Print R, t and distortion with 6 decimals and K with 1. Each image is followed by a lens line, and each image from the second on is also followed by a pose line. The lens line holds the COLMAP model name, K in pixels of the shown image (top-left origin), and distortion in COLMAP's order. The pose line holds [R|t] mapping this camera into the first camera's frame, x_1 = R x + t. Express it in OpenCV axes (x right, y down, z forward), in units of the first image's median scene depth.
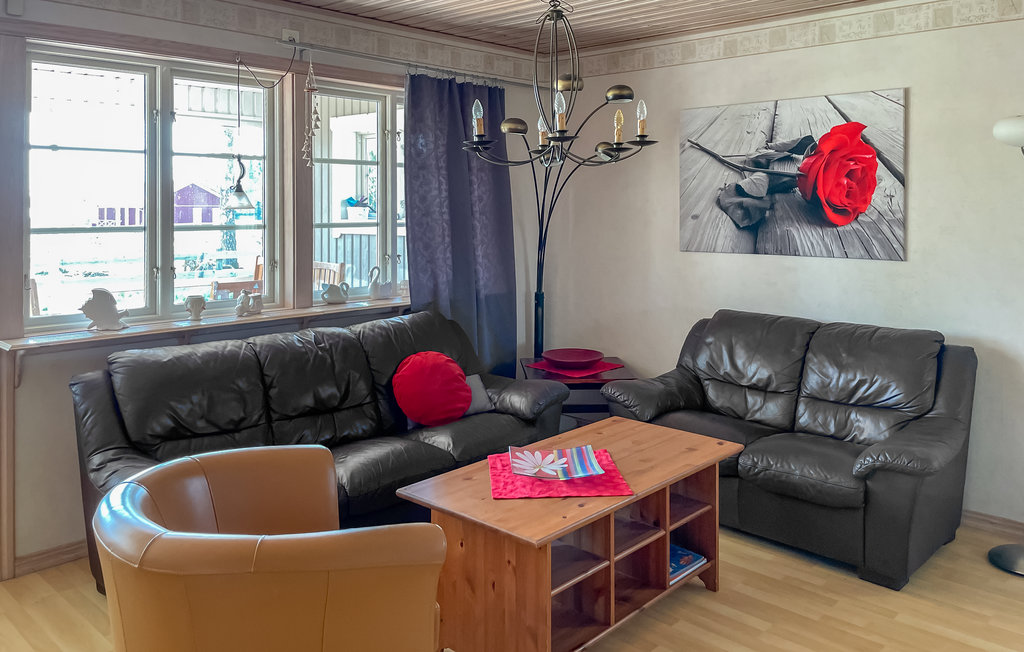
lens RADIAL K [[783.0, 0, 538.8], [0, 783.0, 327.4], [0, 0, 1]] dist [0.018619, -0.002497]
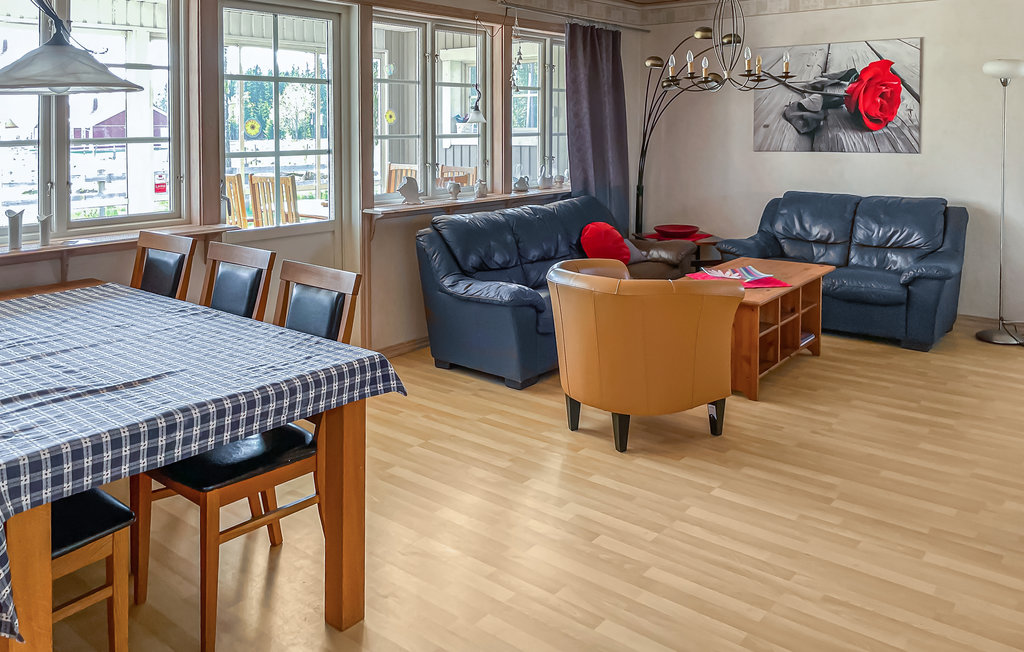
lens RADIAL K [[834.6, 0, 514.5], [0, 834.6, 296.6], [0, 0, 1]] dist [0.072397, -0.091279]
pose [[0.995223, -0.024758, 0.094434, -0.443228], [0.020273, 0.998634, 0.048153, 0.091490], [-0.095497, -0.046009, 0.994366, -0.522182]]
